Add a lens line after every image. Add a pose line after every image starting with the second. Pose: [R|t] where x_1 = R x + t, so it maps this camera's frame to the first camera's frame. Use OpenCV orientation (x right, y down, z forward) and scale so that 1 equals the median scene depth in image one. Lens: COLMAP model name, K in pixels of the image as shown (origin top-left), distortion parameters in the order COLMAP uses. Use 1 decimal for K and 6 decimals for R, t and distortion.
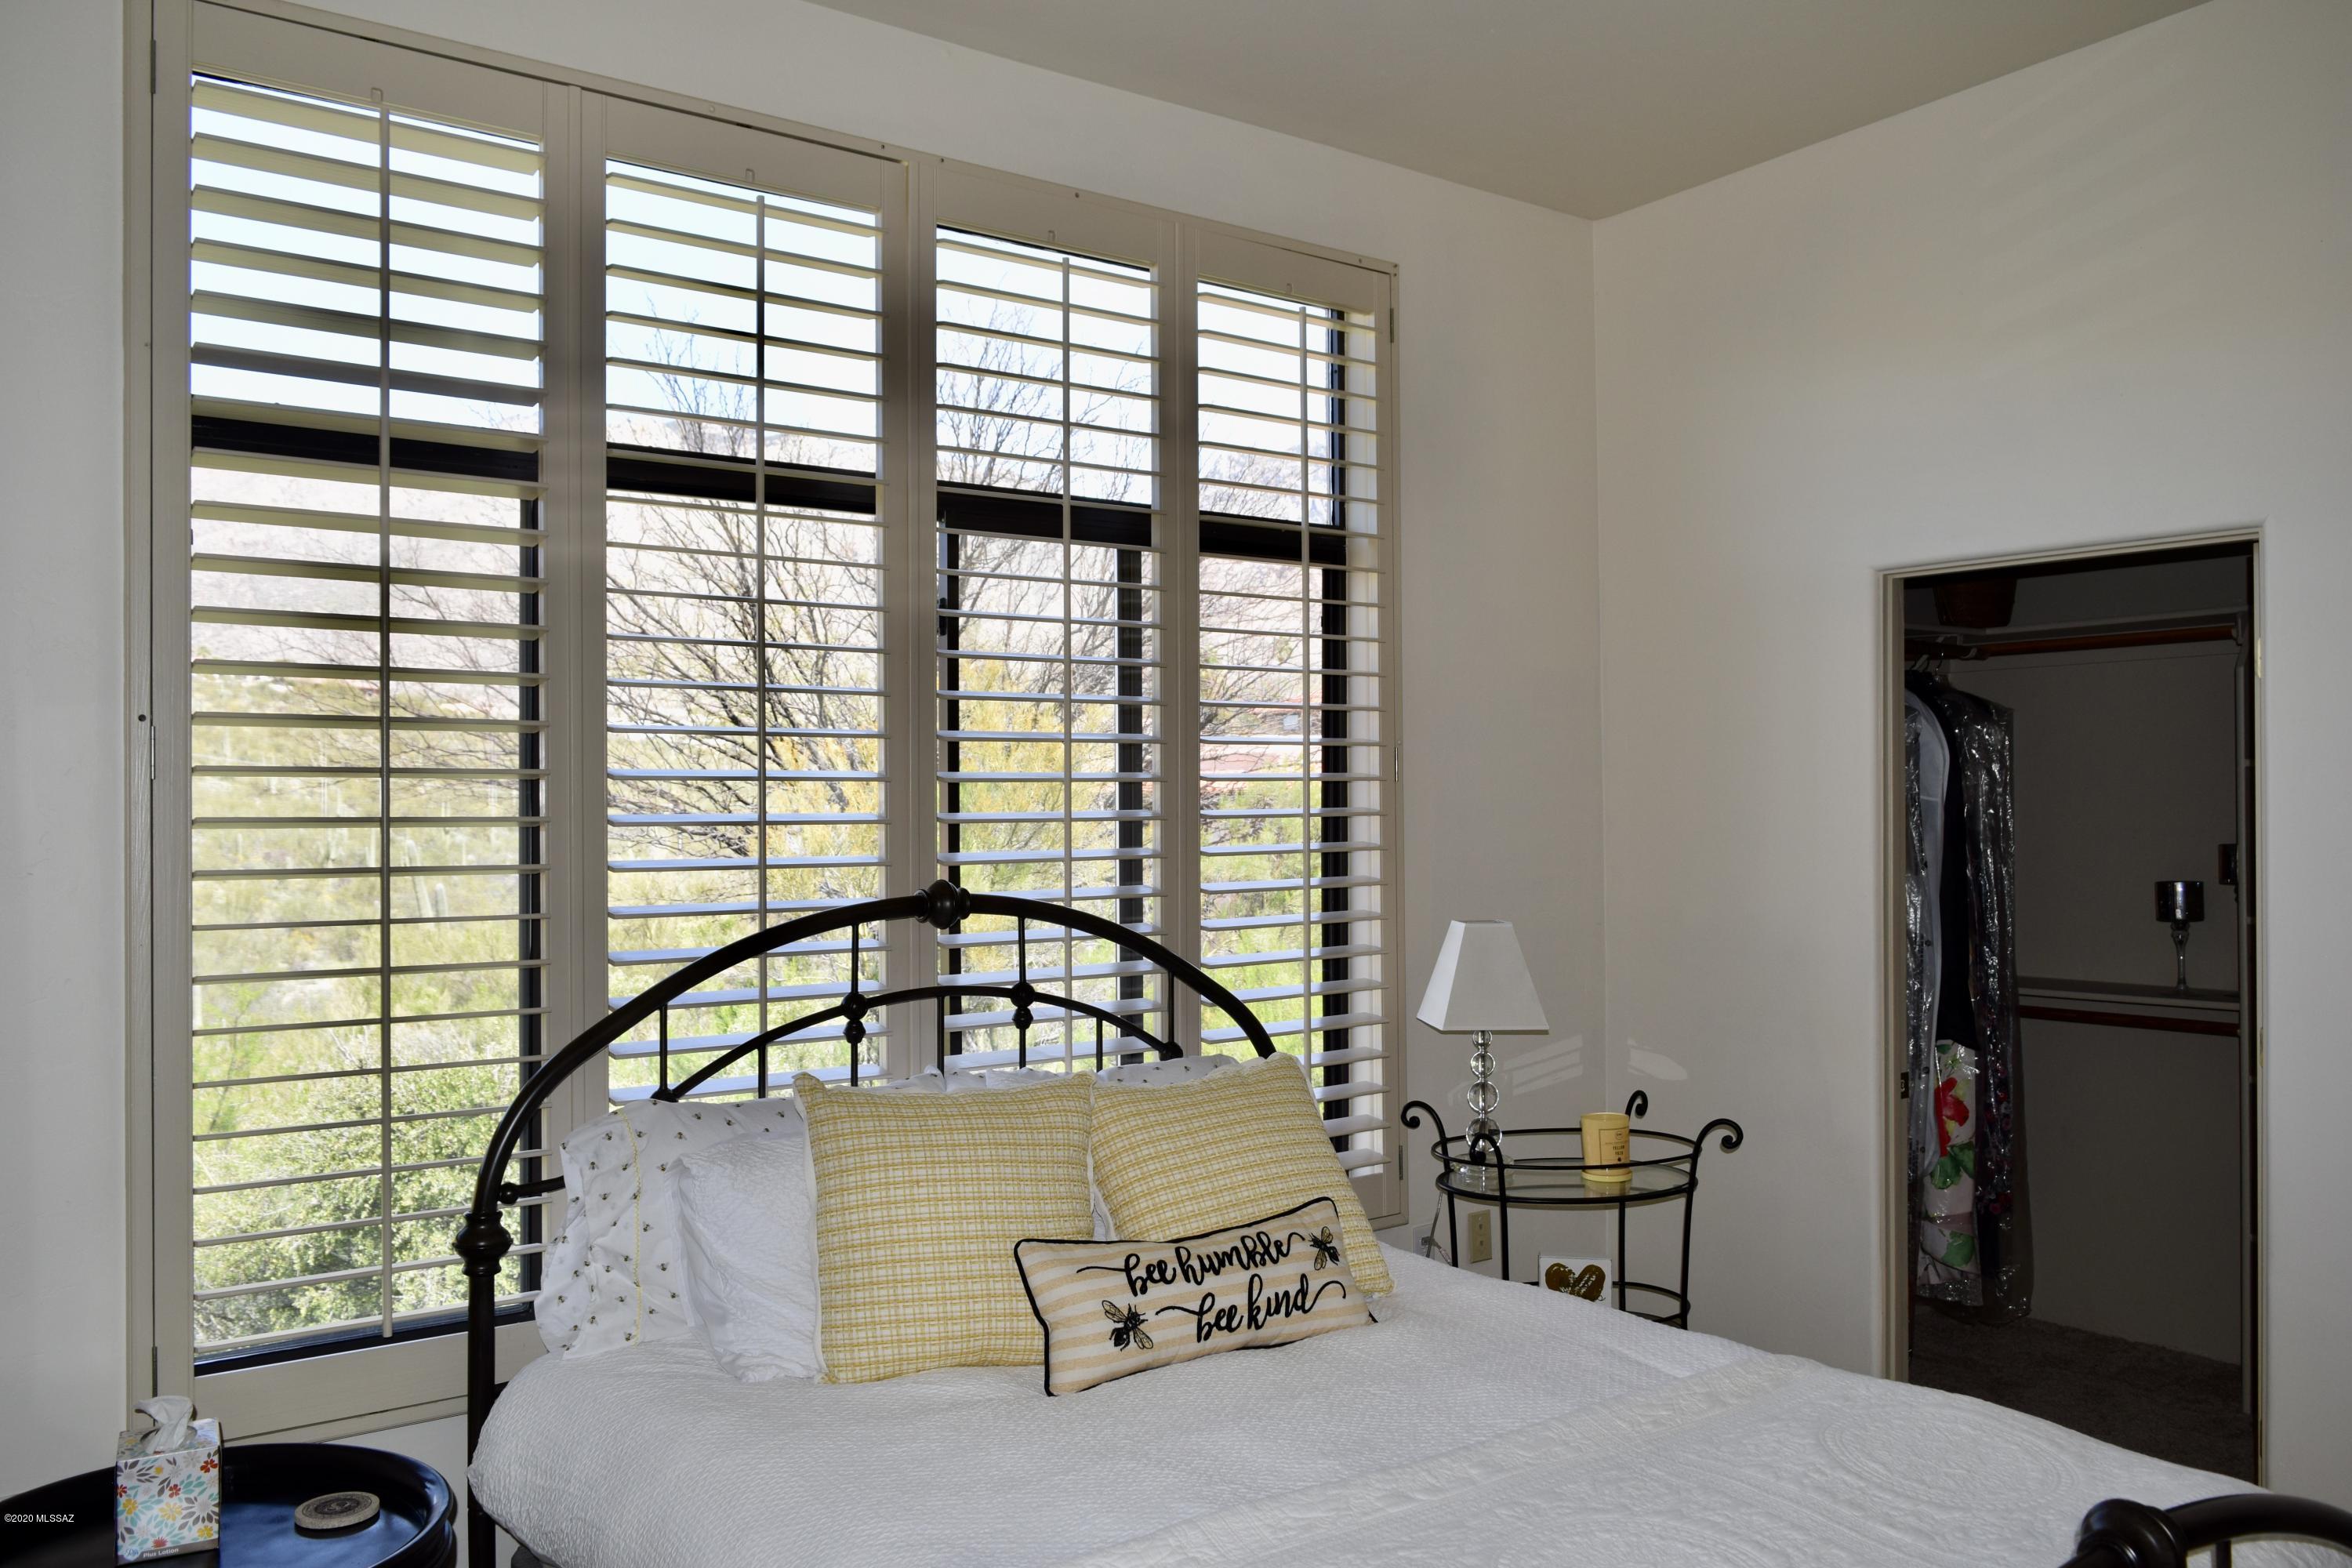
lens RADIAL K [[1817.9, 0, 1171.8], [0, 1817.9, 794.4], [0, 0, 1]] dist [-0.010168, 0.006126]
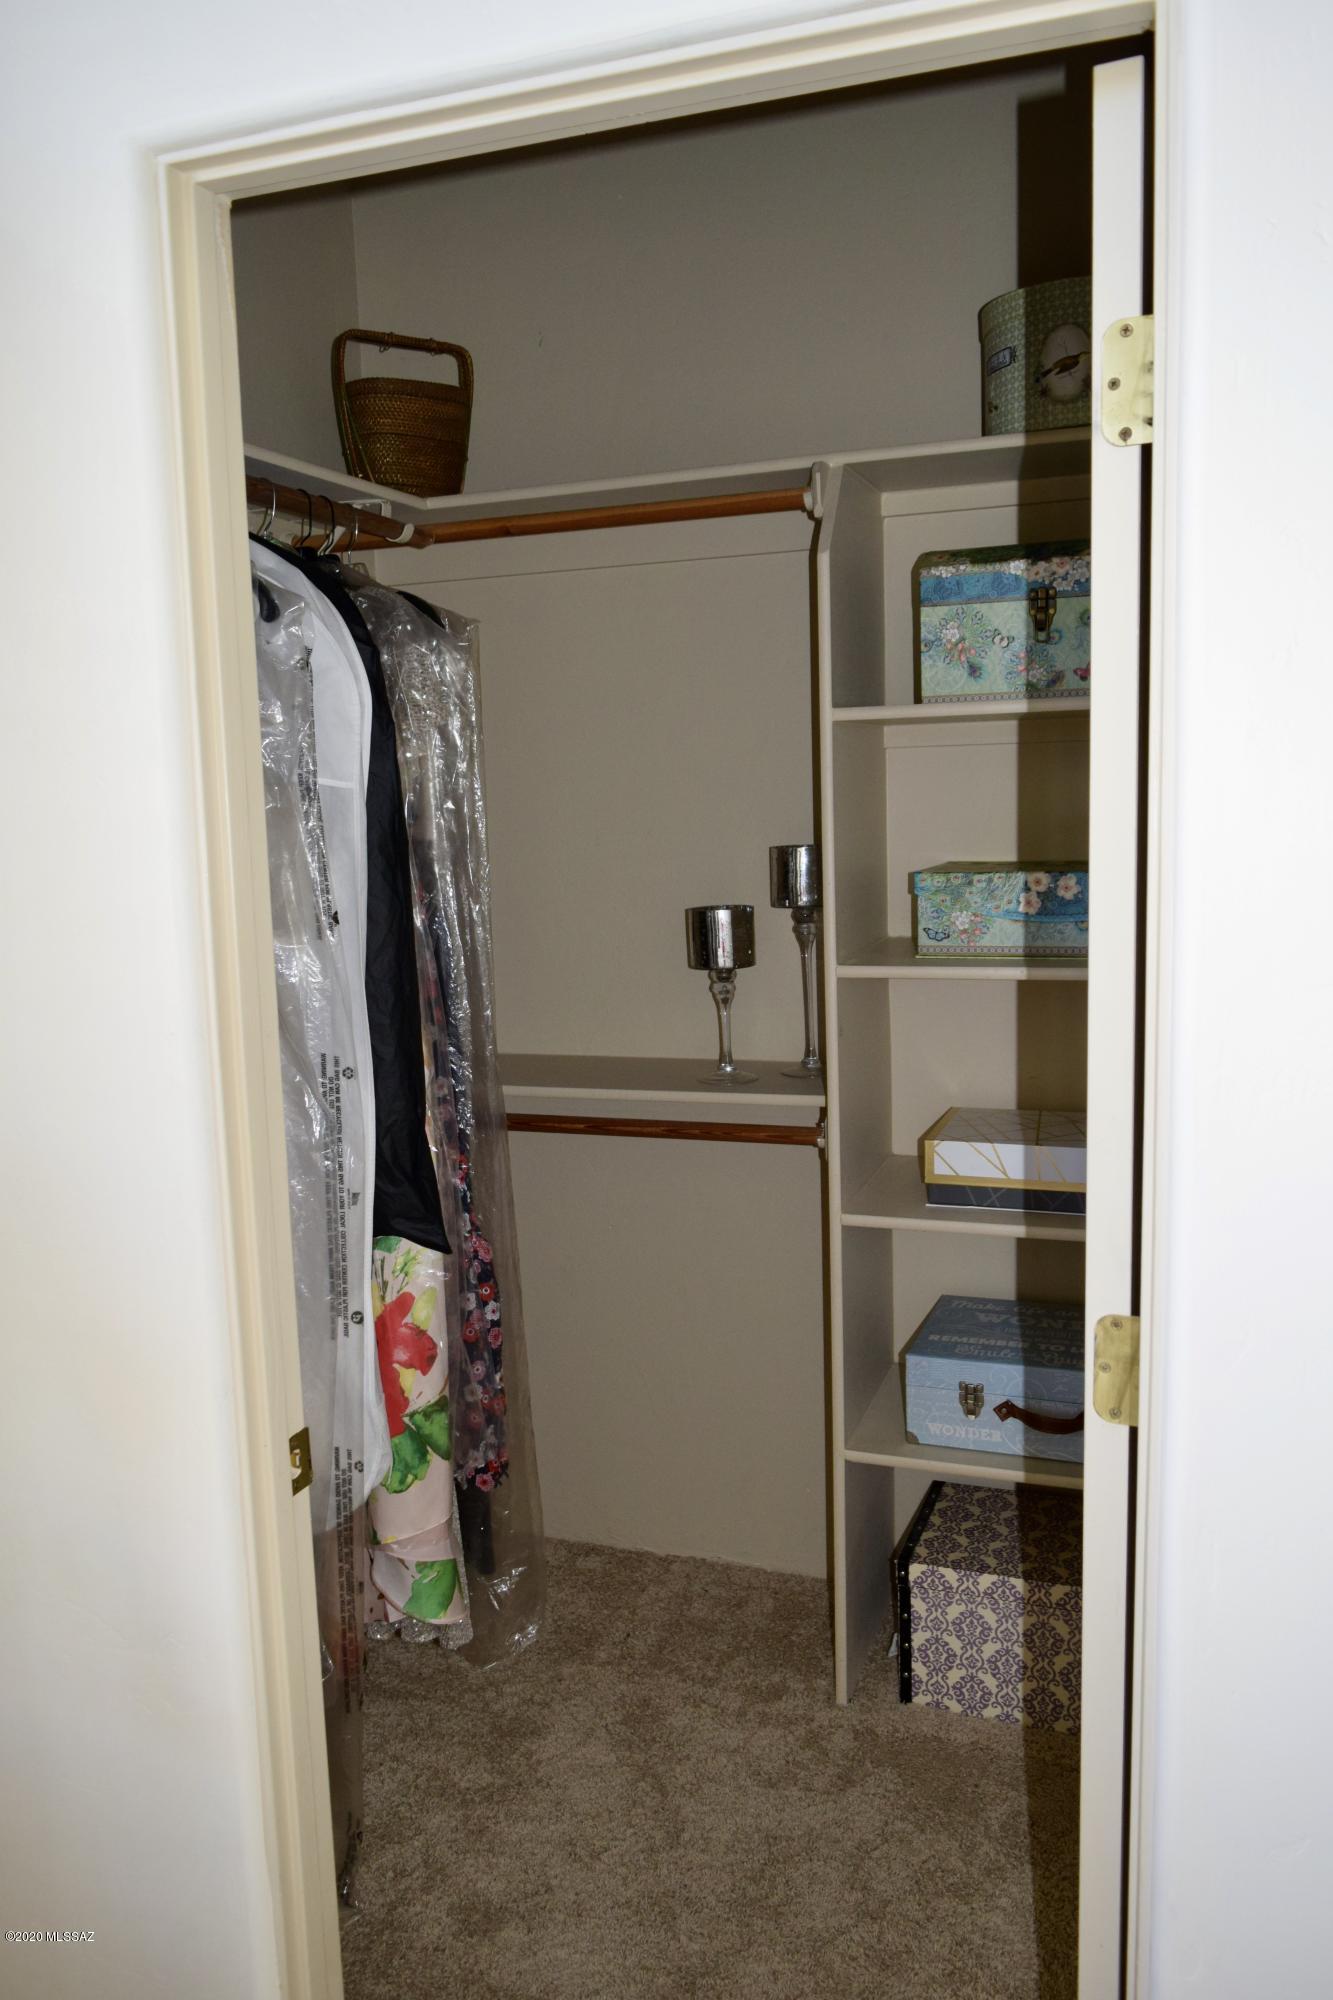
lens RADIAL K [[1545.8, 0, 667.5], [0, 1545.8, 988.4], [0, 0, 1]] dist [-0.010168, 0.006126]
pose [[0.840040, -0.091296, 0.534787, 0.253417], [0.022970, 0.990841, 0.133069, 0.003347], [-0.542038, -0.099499, 0.834443, 0.572440]]
